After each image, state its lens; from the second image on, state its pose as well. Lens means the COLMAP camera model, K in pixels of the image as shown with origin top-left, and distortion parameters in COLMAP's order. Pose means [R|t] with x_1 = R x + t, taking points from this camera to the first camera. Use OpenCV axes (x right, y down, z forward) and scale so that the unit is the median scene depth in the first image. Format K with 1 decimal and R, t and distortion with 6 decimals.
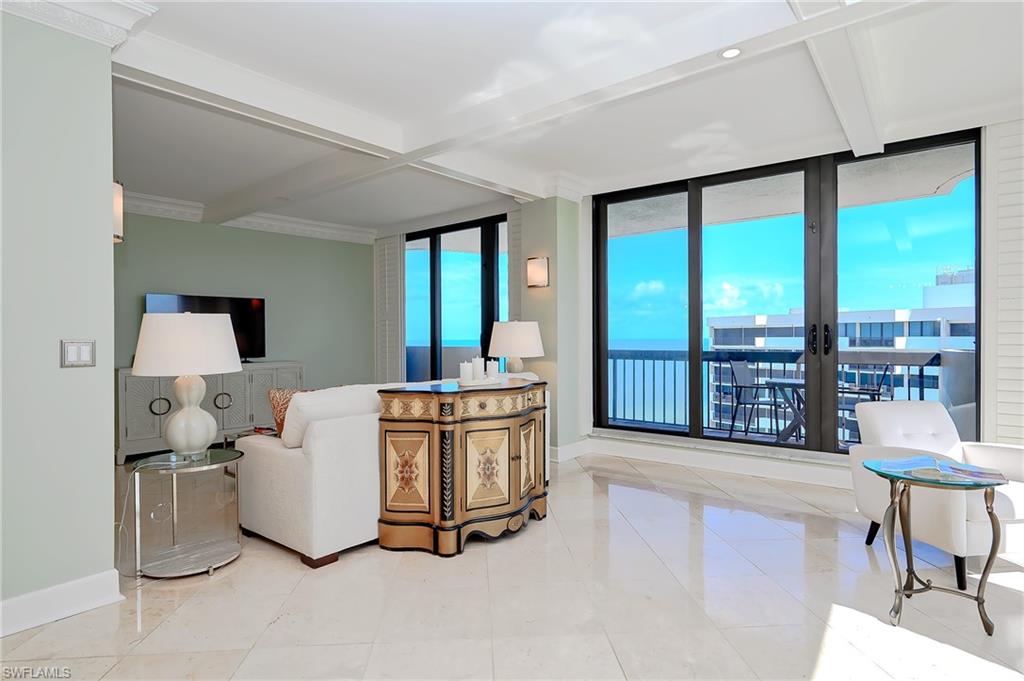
lens RADIAL K [[536.4, 0, 512.0], [0, 536.4, 340.5], [0, 0, 1]] dist [0.002844, -0.000389]
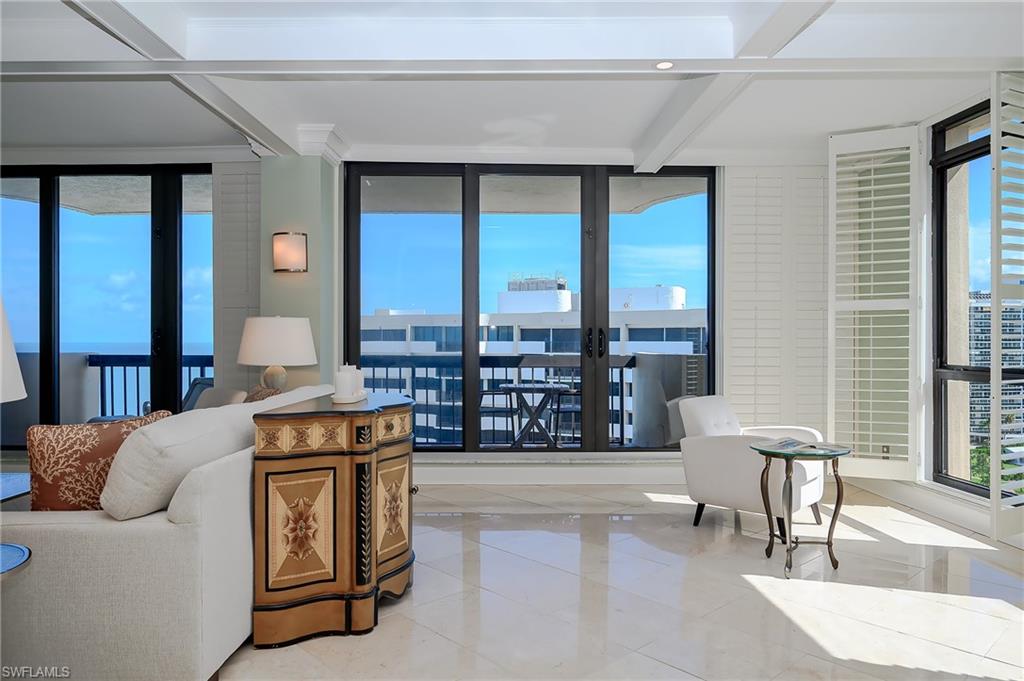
lens RADIAL K [[659.5, 0, 512.0], [0, 659.5, 340.5], [0, 0, 1]] dist [0.001542, 0.000937]
pose [[0.792521, 0.005418, 0.609820, -0.502355], [-0.001375, 0.999974, -0.007098, 0.004561], [-0.609843, 0.004787, 0.792508, 0.146185]]
